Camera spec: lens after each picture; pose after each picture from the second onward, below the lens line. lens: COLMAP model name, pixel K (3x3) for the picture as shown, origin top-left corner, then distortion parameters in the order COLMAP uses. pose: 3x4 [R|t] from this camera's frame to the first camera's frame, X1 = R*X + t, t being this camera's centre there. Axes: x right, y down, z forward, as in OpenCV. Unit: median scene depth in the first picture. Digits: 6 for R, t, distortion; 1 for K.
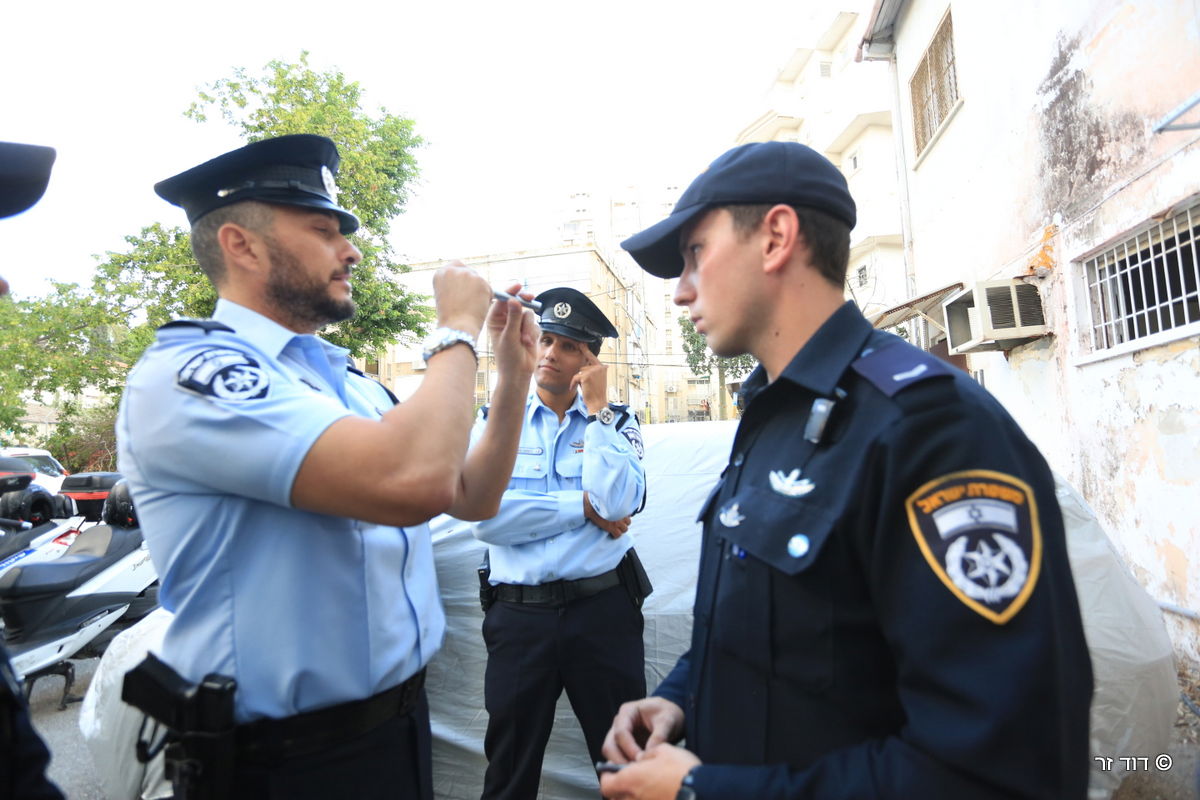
lens RADIAL K [[616.4, 0, 600.0], [0, 616.4, 400.0], [0, 0, 1]] dist [-0.066134, 0.040881]
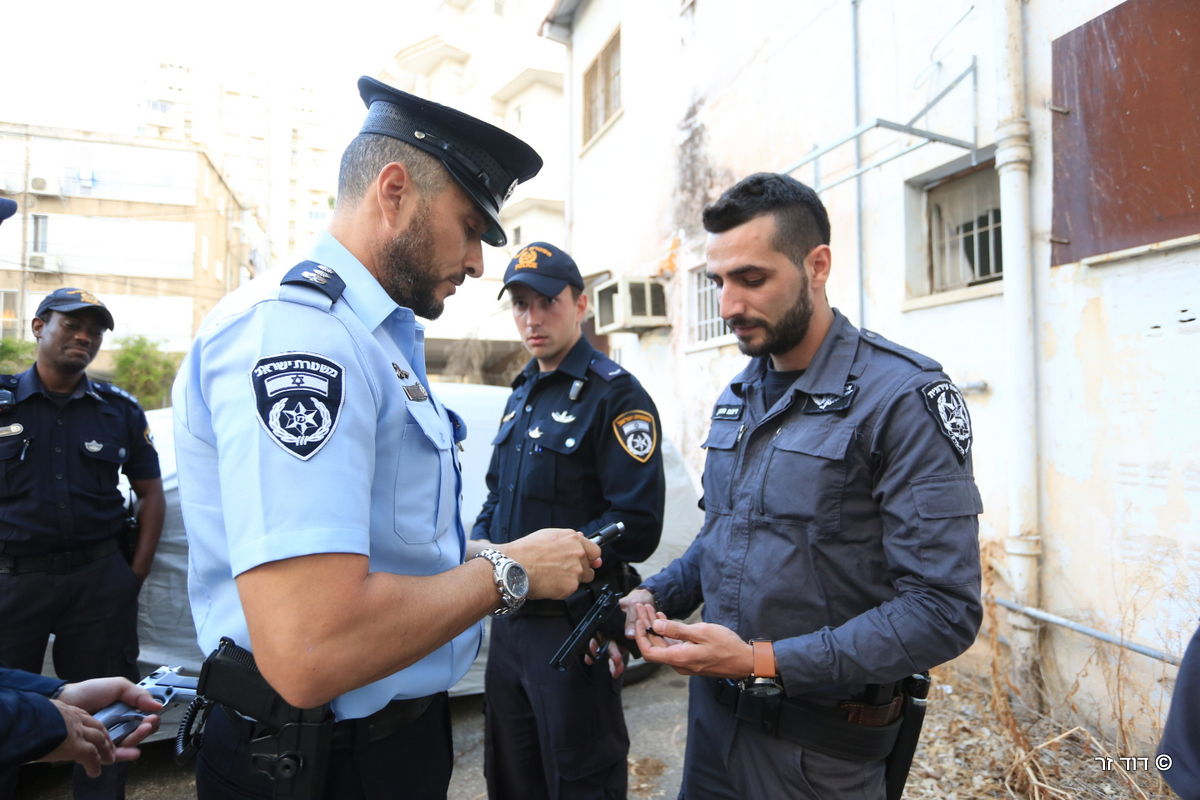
lens RADIAL K [[713.7, 0, 600.0], [0, 713.7, 400.0], [0, 0, 1]] dist [0.000763, 0.000096]
pose [[0.851285, 0.037826, 0.523339, -0.143462], [-0.069465, 0.996744, 0.040951, -0.006670], [-0.520086, -0.071214, 0.851140, -0.196098]]
